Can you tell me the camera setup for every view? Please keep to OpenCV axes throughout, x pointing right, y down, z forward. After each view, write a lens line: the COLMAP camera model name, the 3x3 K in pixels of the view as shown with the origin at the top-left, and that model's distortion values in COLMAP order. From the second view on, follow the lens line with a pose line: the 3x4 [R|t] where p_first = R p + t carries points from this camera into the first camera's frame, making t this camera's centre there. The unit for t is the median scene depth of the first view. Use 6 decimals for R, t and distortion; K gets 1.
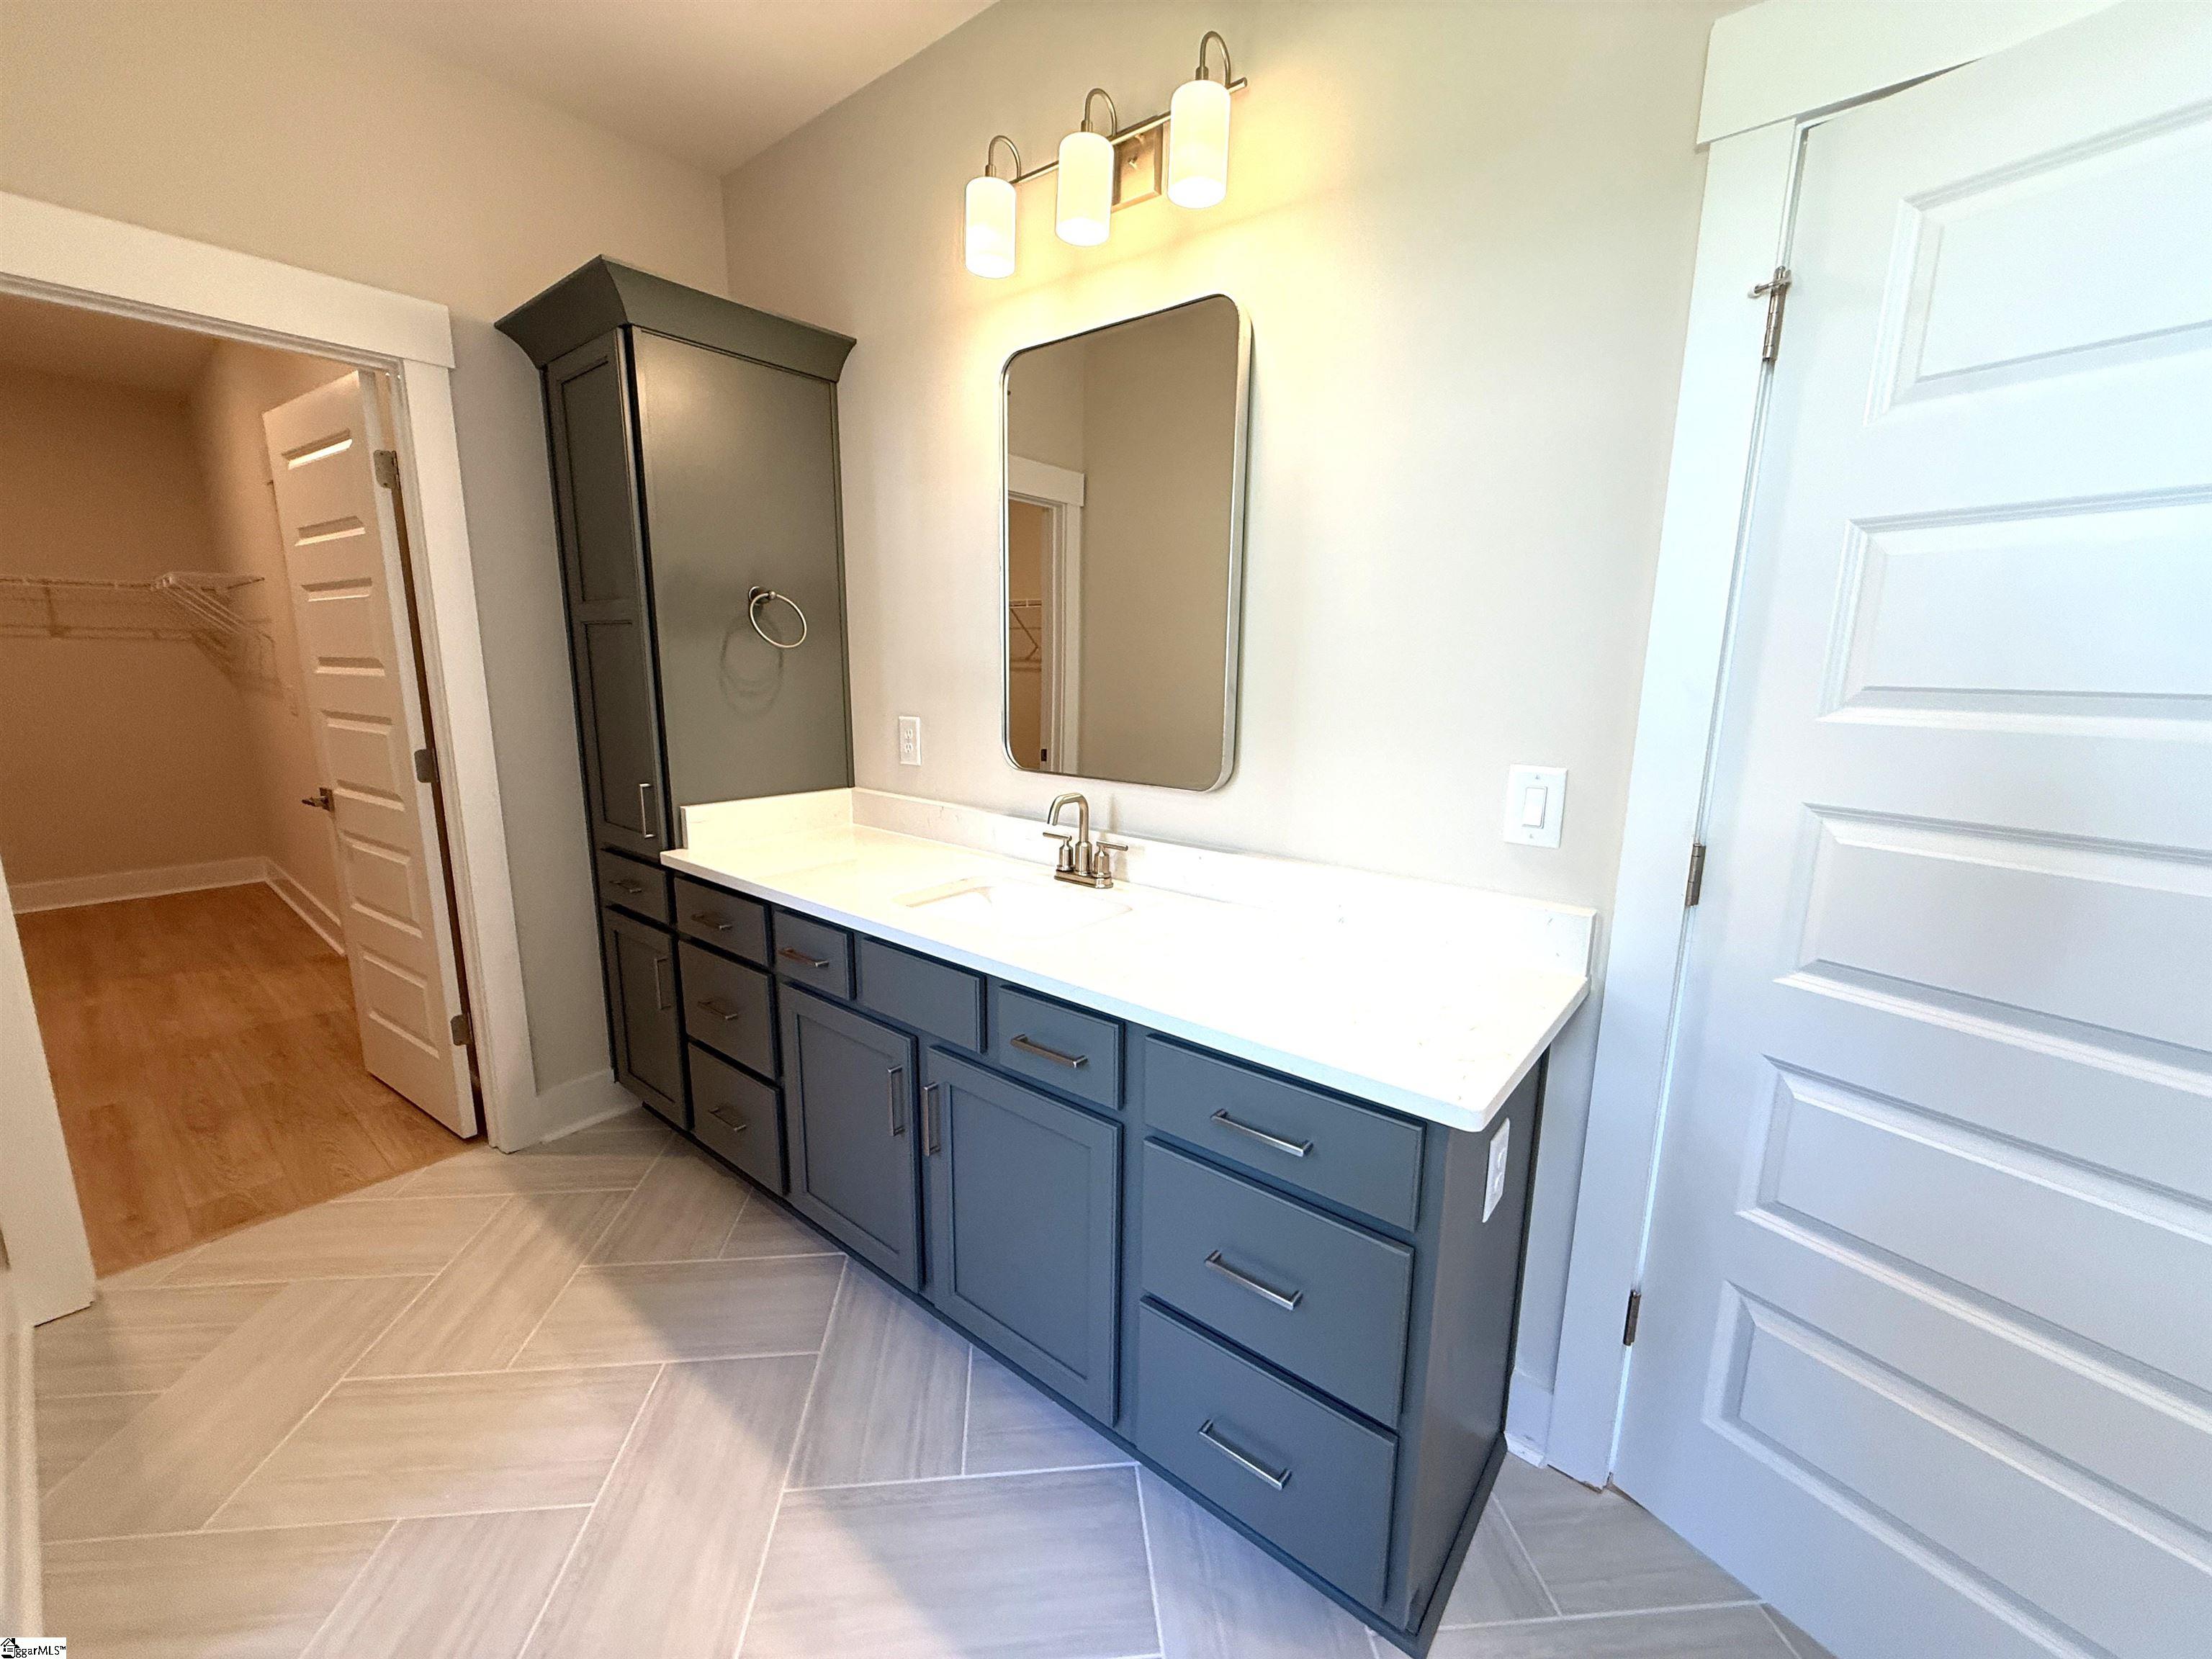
lens RADIAL K [[881.1, 0, 1100.8], [0, 881.1, 822.3], [0, 0, 1]] dist [0.000464, 0.001222]
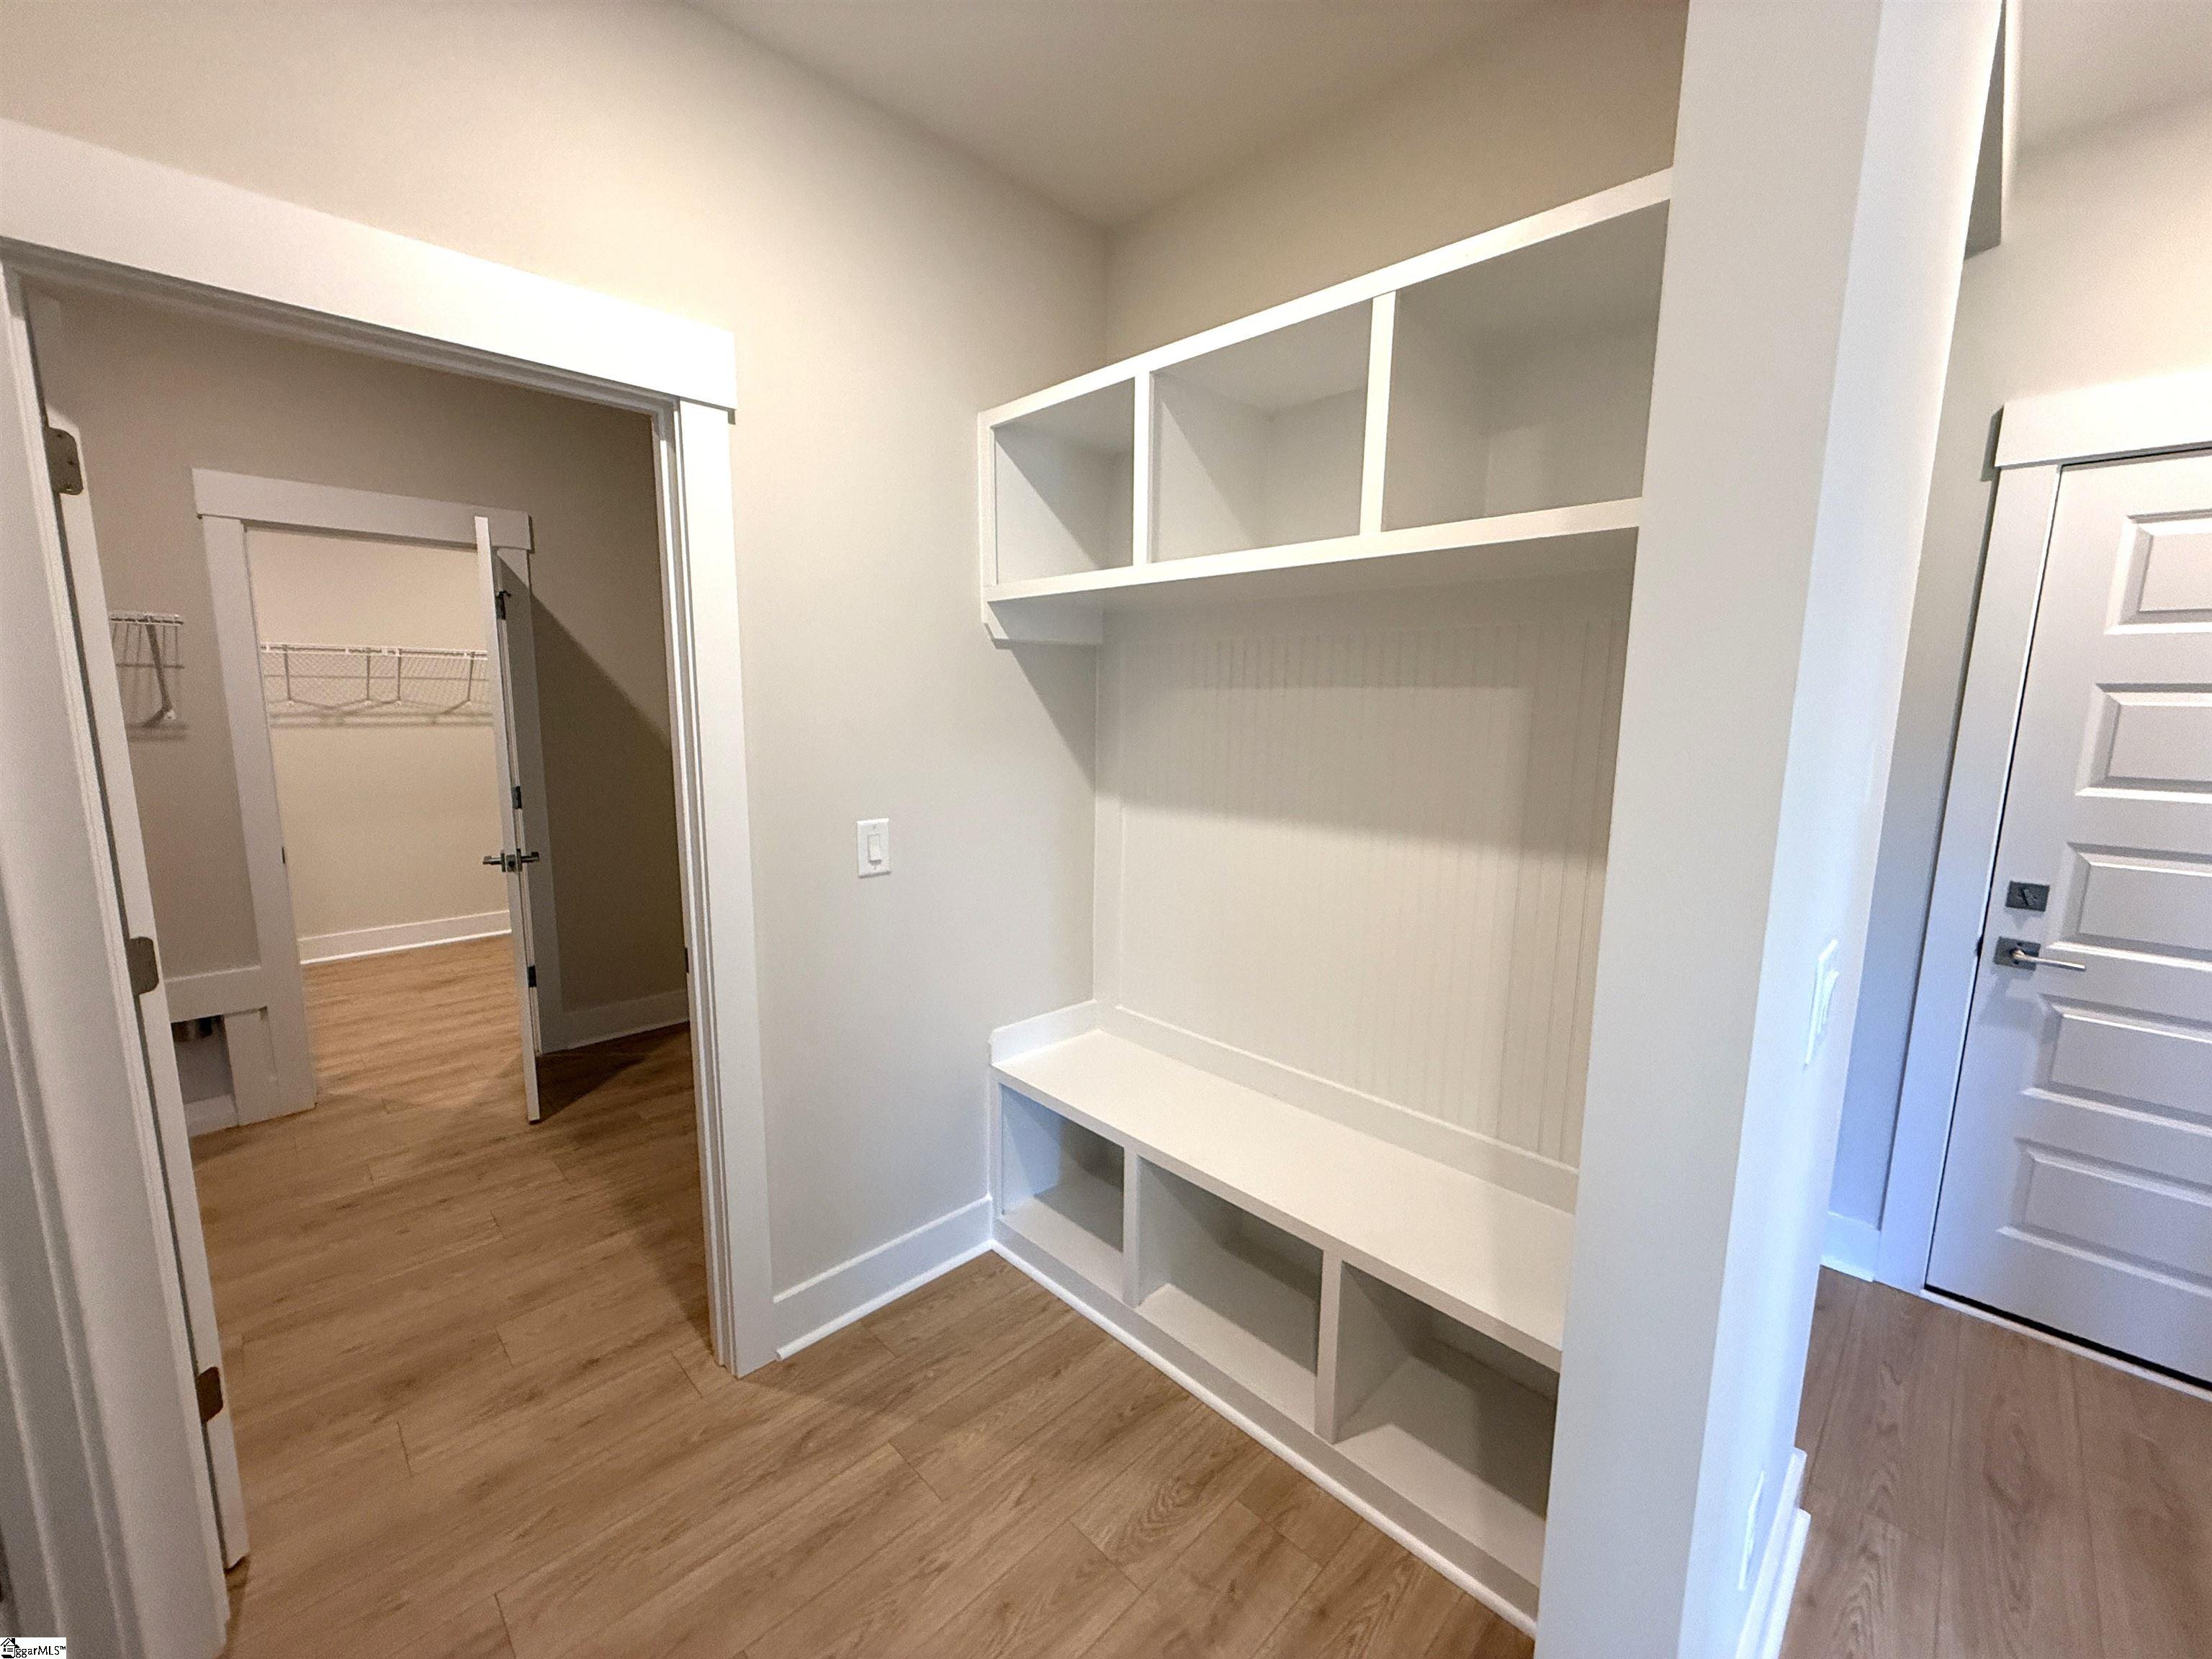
lens RADIAL K [[881.1, 0, 1091.8], [0, 881.1, 833.1], [0, 0, 1]] dist [0.000464, 0.001222]
pose [[-0.103557, 0.136475, -0.985216, -0.001314], [-0.199450, 0.967572, 0.154995, -0.287525], [0.974421, 0.212552, -0.072979, 1.395873]]
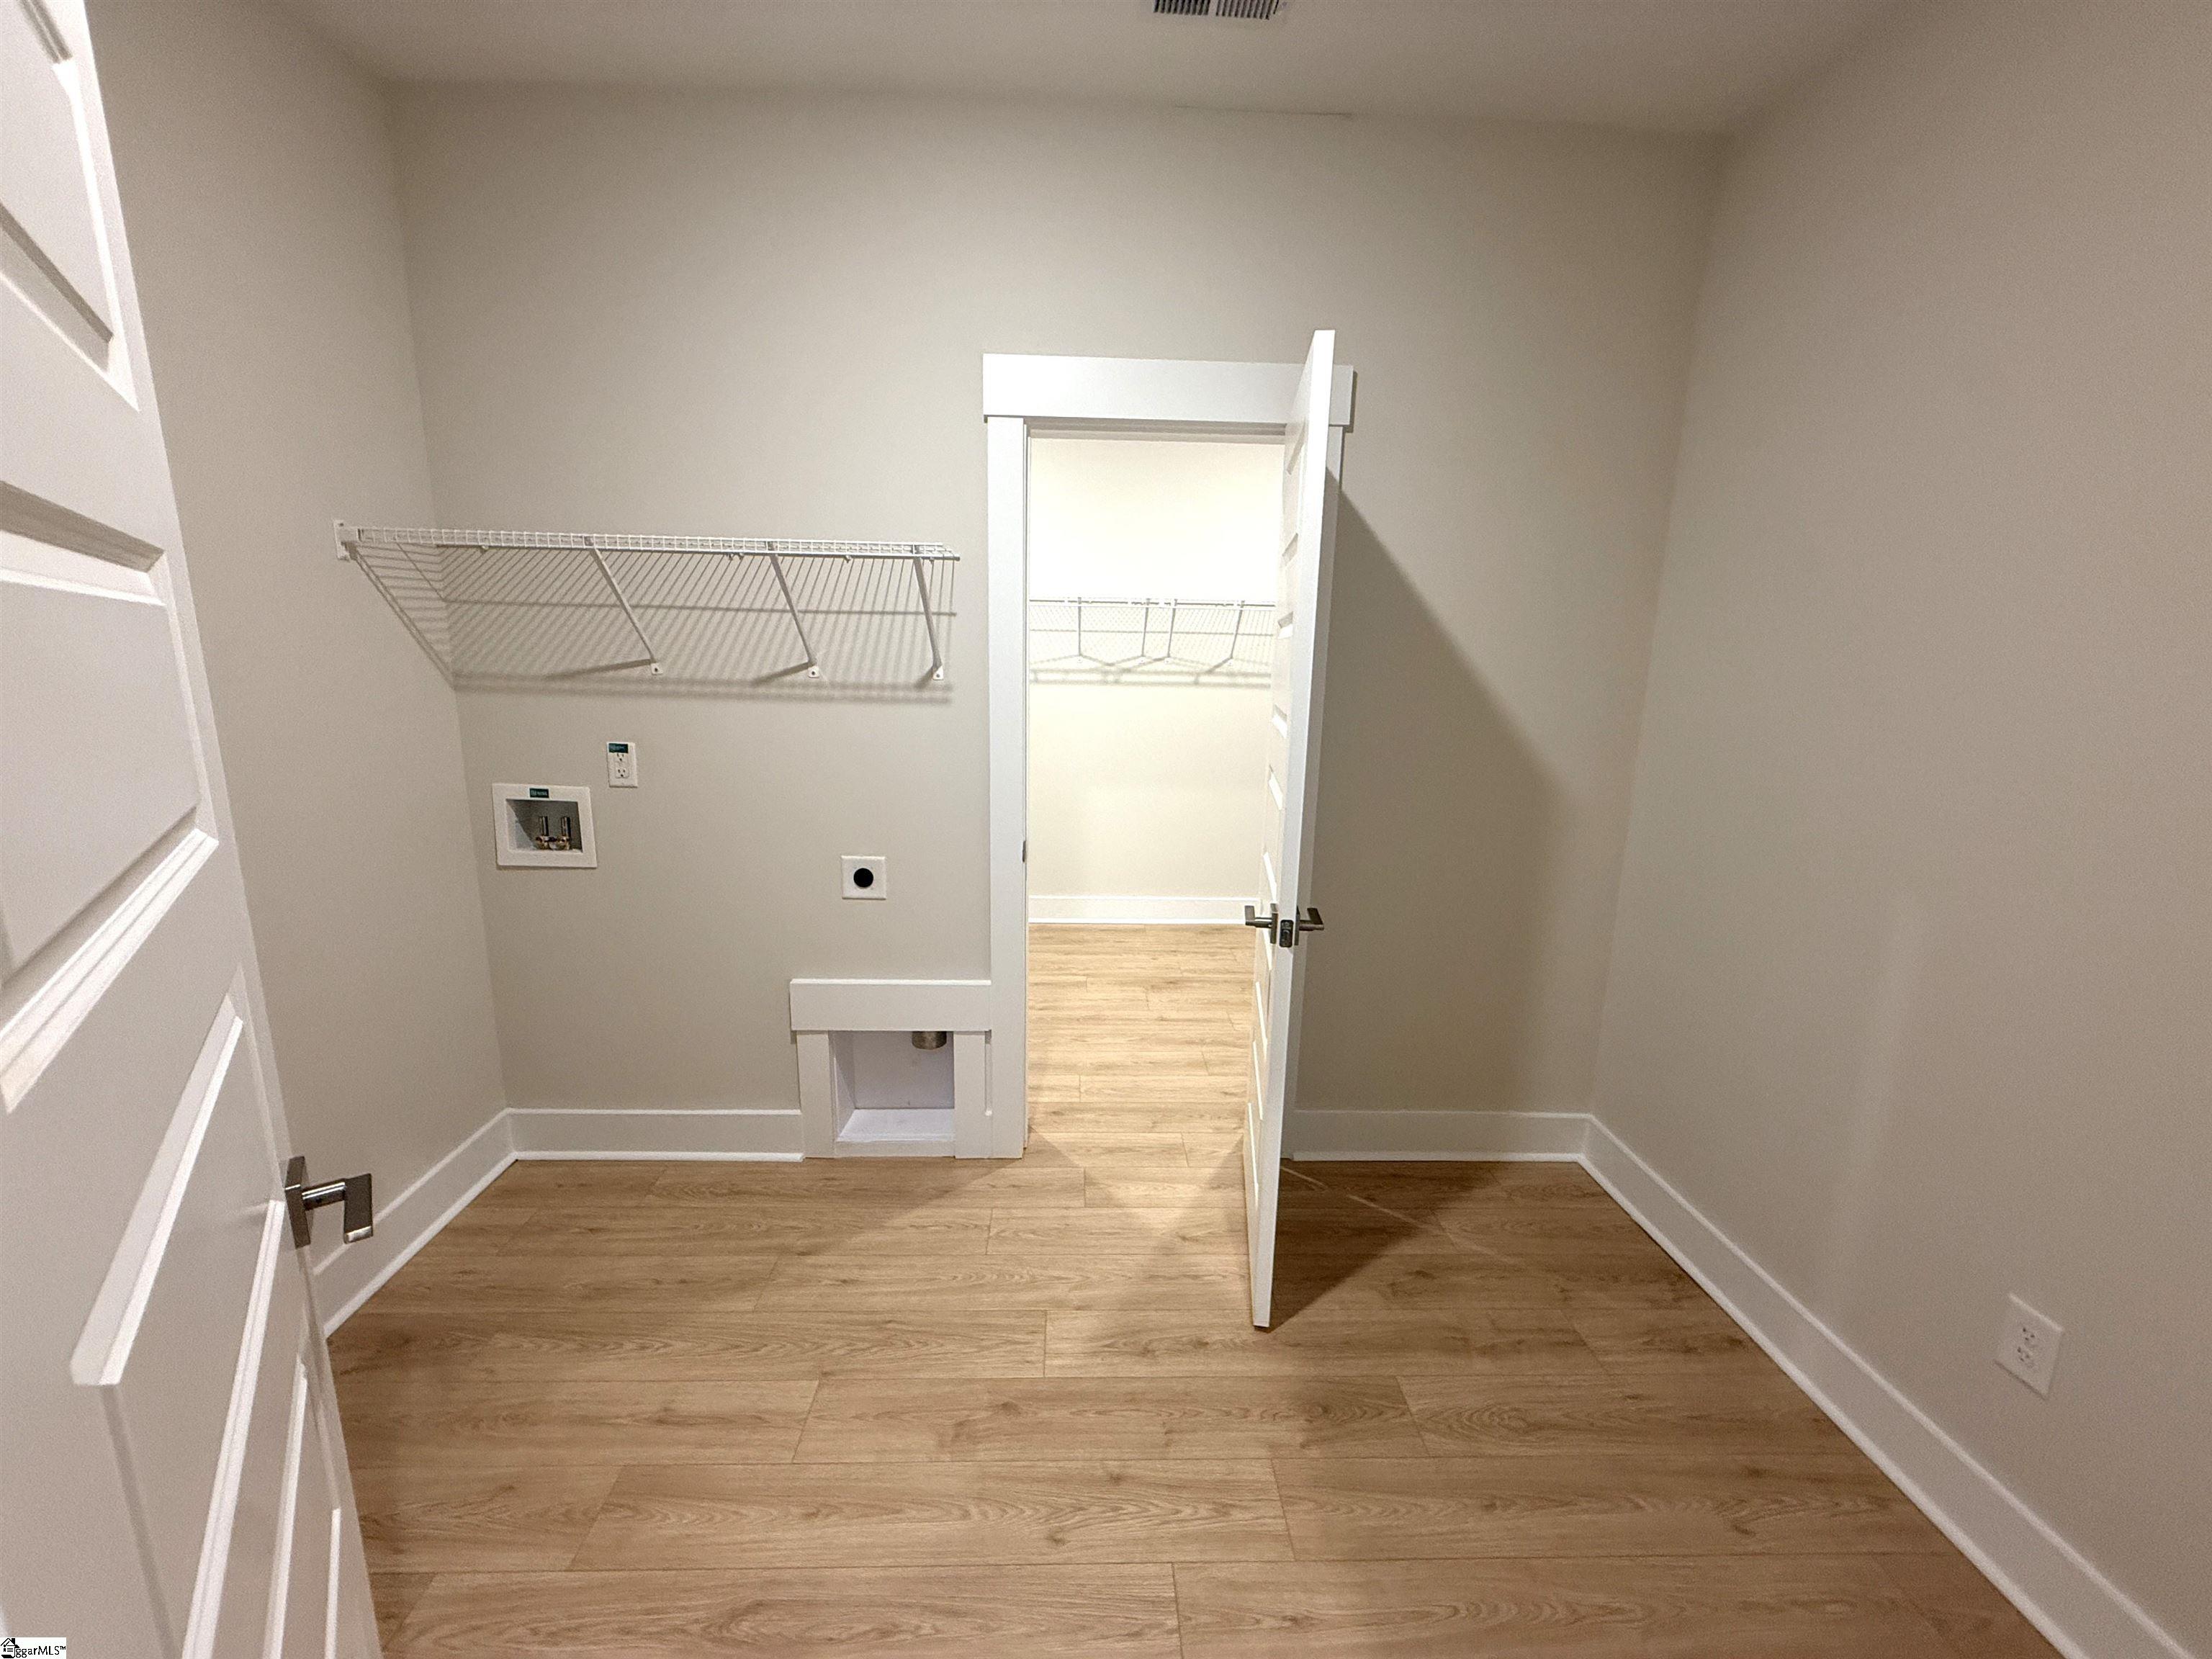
lens RADIAL K [[881.1, 0, 1103.1], [0, 881.1, 823.4], [0, 0, 1]] dist [0.000464, 0.001222]
pose [[-0.748535, 0.104375, -0.654829, -0.279543], [-0.151299, 0.934600, 0.321918, -0.240904], [0.645604, 0.340042, -0.683789, 1.145983]]
